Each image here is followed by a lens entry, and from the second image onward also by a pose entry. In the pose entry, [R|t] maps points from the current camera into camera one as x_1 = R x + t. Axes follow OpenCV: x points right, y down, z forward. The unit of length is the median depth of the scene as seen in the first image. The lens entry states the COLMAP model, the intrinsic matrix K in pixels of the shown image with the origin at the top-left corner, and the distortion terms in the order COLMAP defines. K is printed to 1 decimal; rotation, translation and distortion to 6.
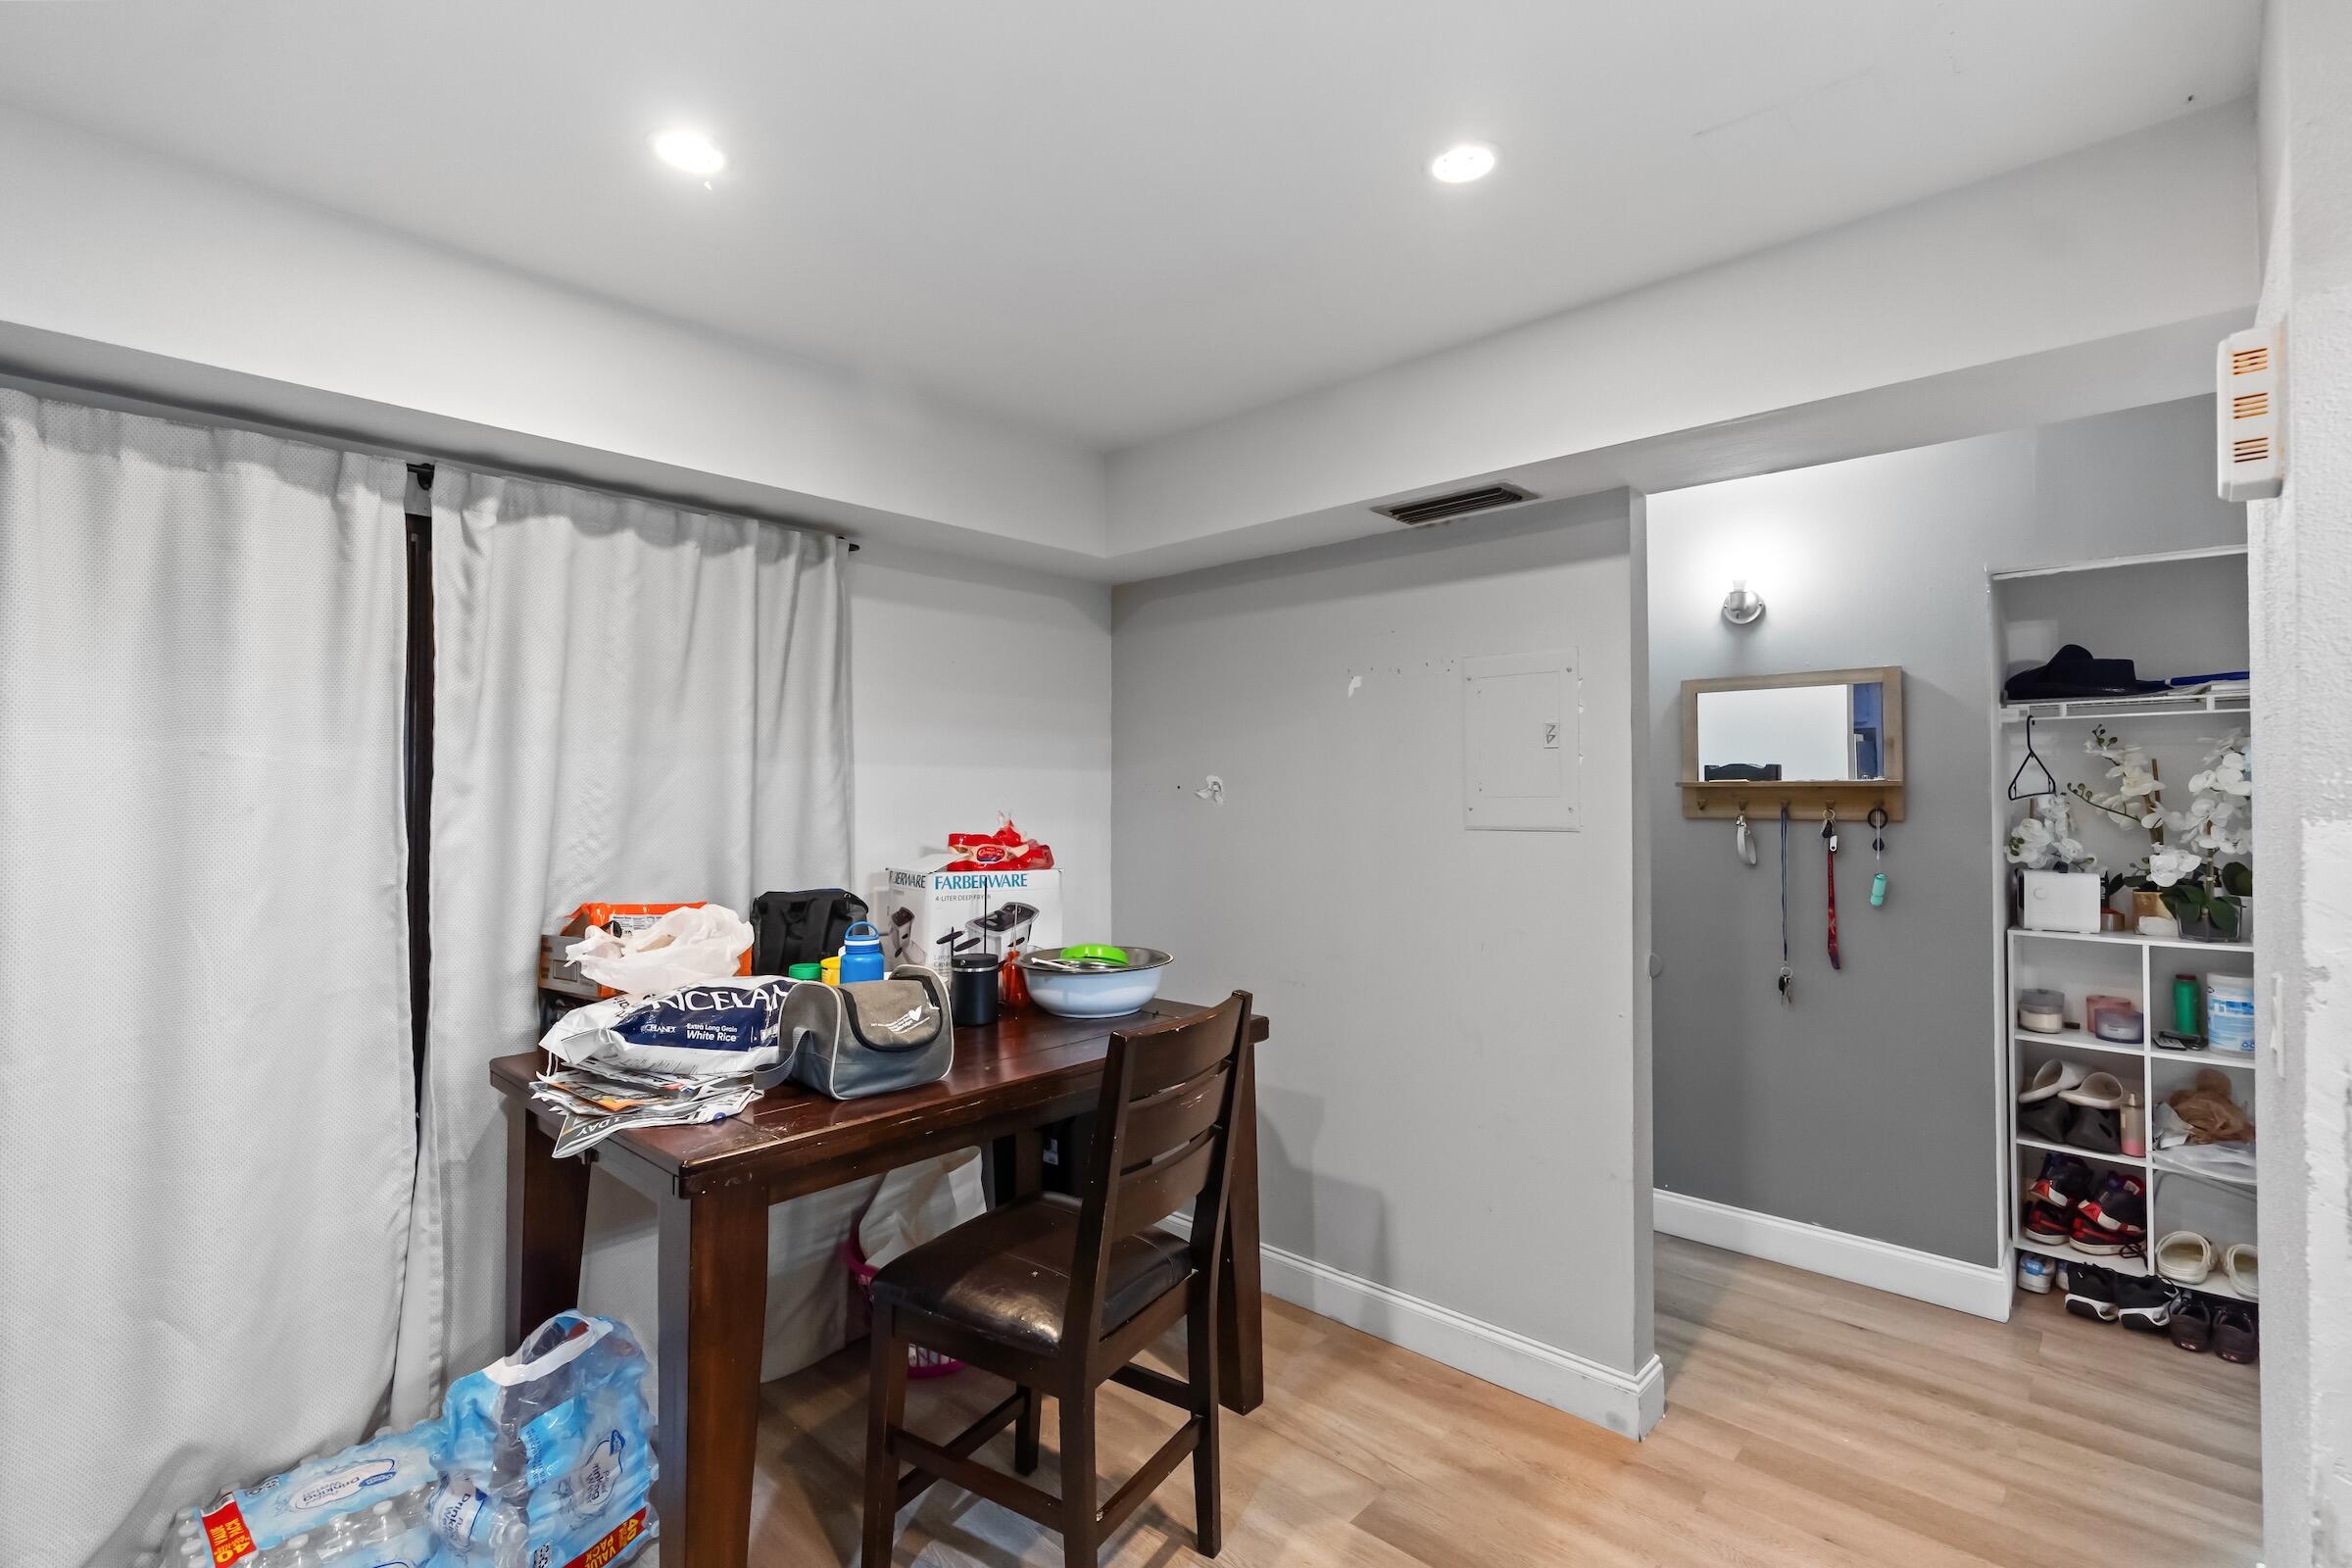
lens RADIAL K [[1066.1, 0, 1172.4], [0, 1066.1, 769.9], [0, 0, 1]] dist [-0.007185, 0.002023]
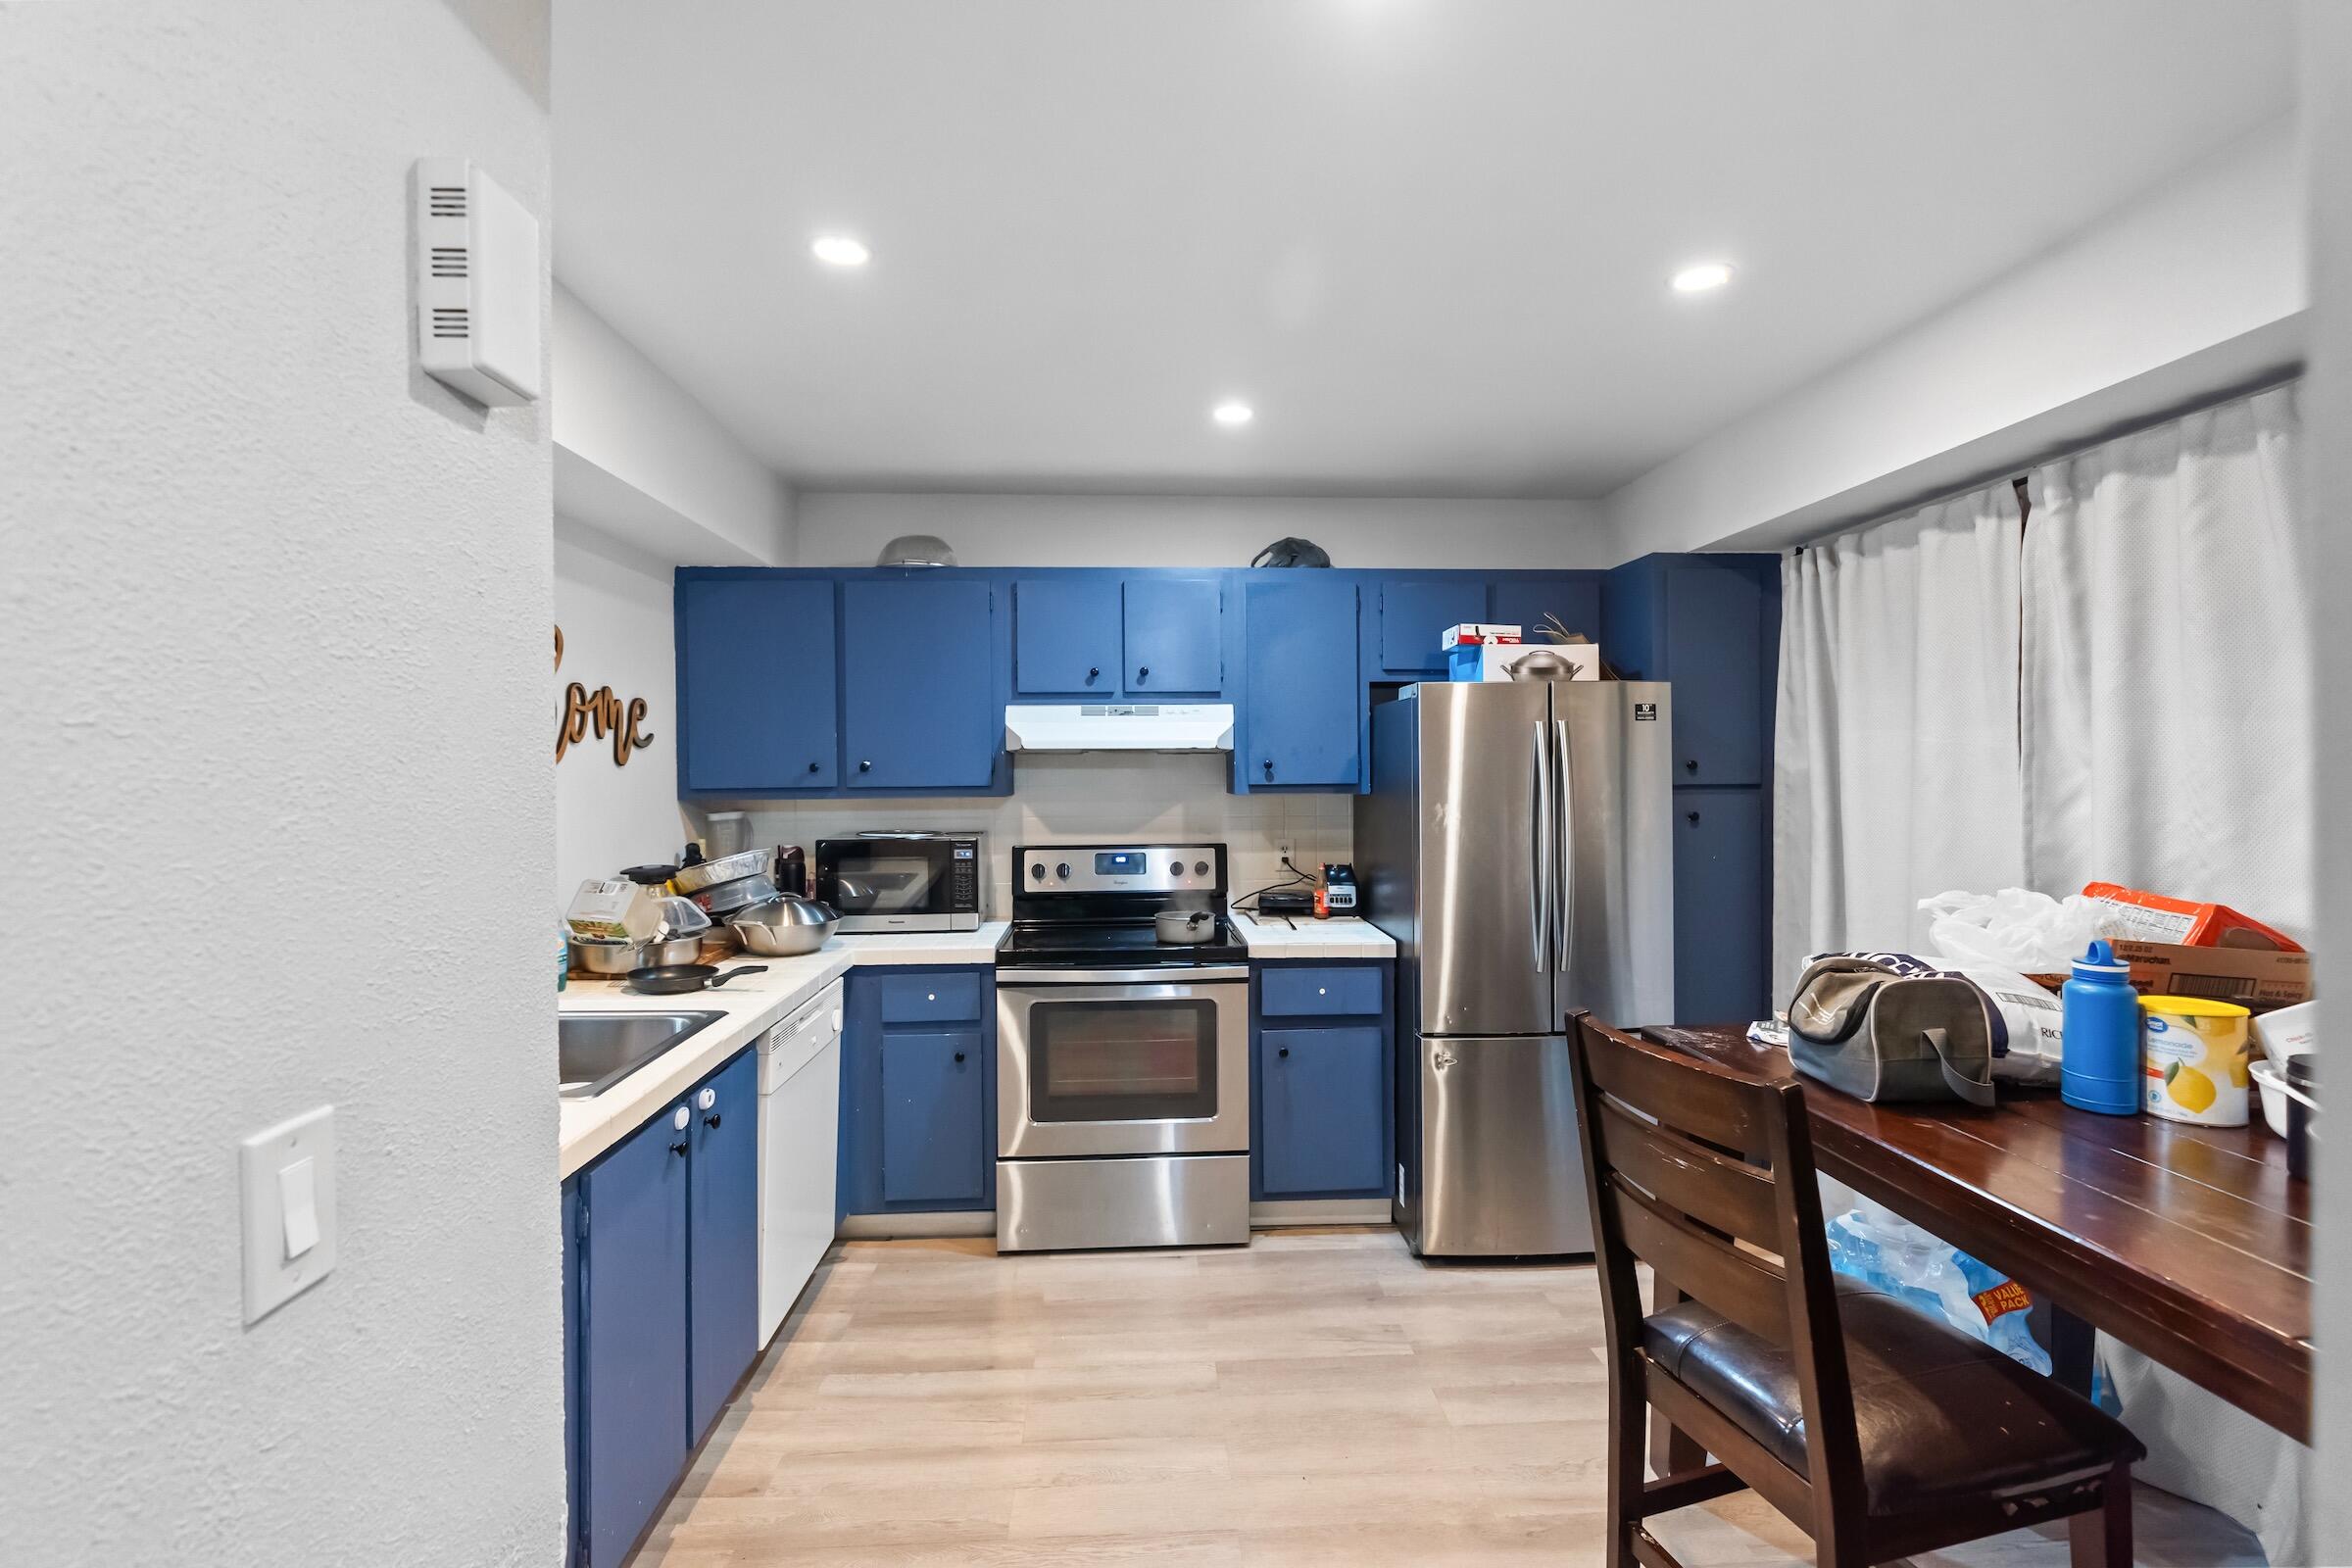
lens RADIAL K [[1066.1, 0, 1182.3], [0, 1066.1, 770.4], [0, 0, 1]] dist [-0.007185, 0.002023]
pose [[-0.687664, 0.004009, -0.726018, 0.611221], [0.023195, 0.999596, -0.016450, 0.019616], [0.725659, -0.028152, -0.687479, 0.930044]]
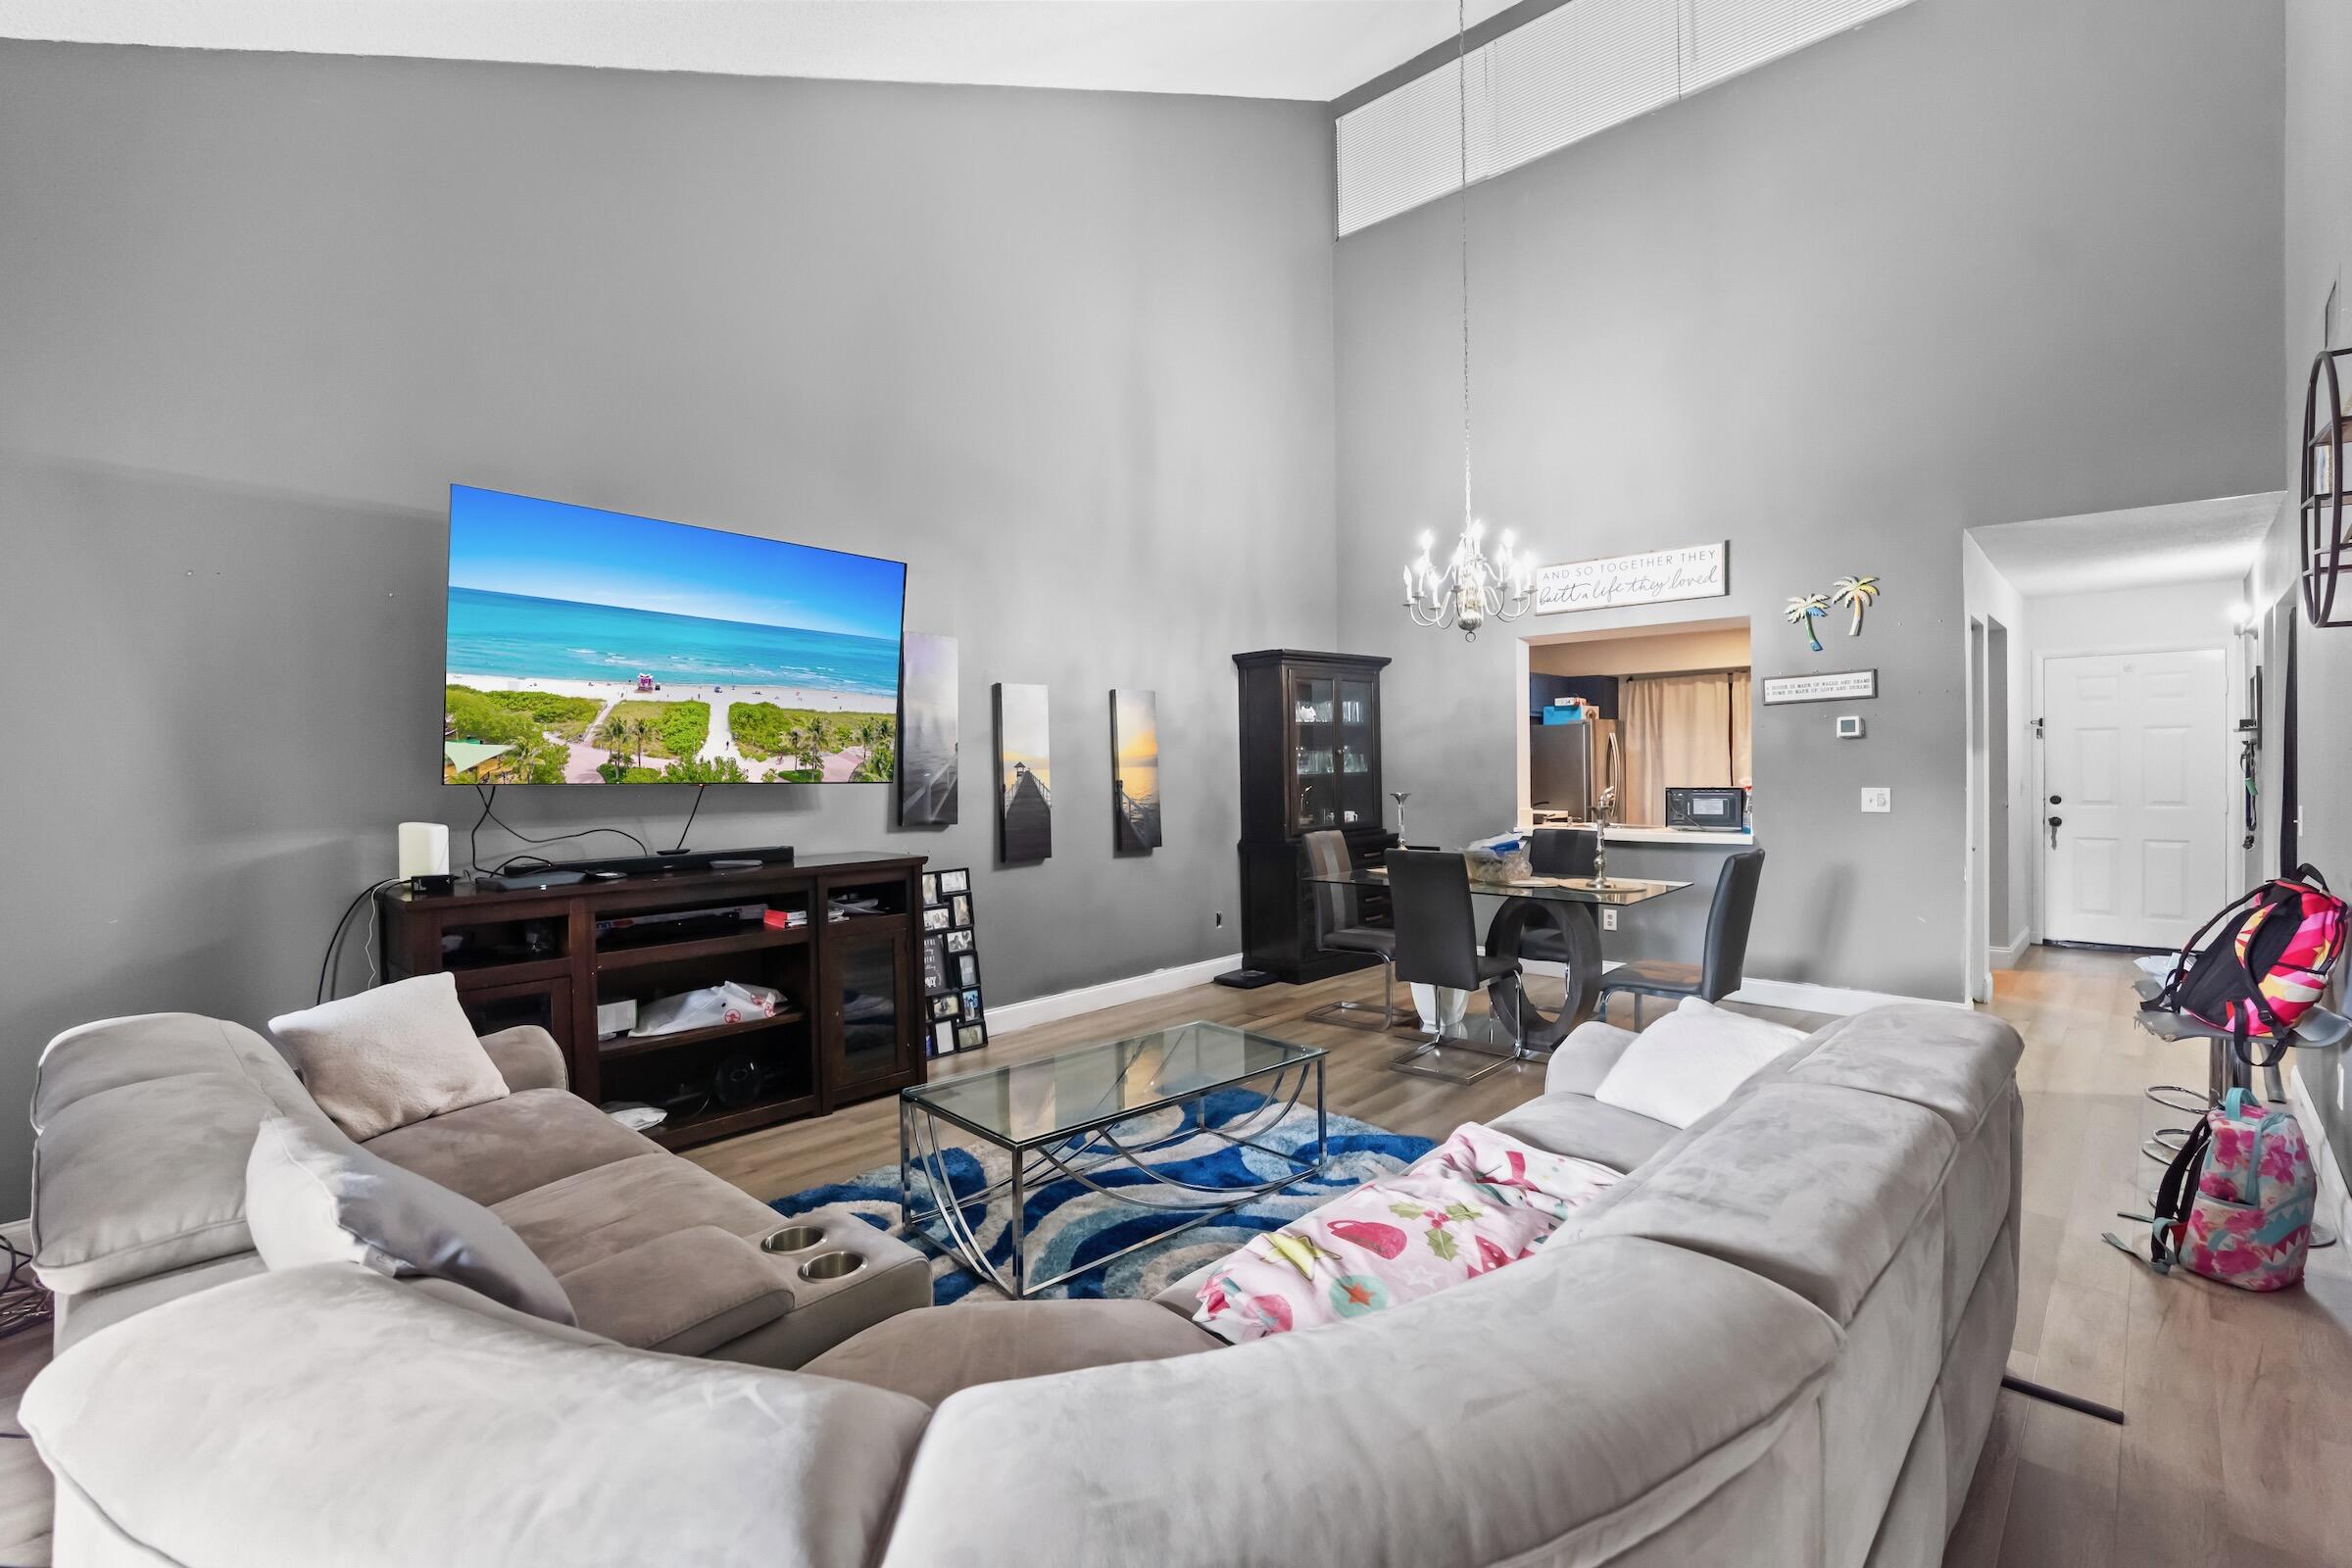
lens RADIAL K [[1066.1, 0, 1192.7], [0, 1066.1, 774.7], [0, 0, 1]] dist [-0.007185, 0.002023]
pose [[0.004428, 0.008784, -0.999952, 3.049090], [0.033795, 0.999389, 0.008929, 0.013558], [0.999419, -0.033833, 0.004128, -1.036340]]
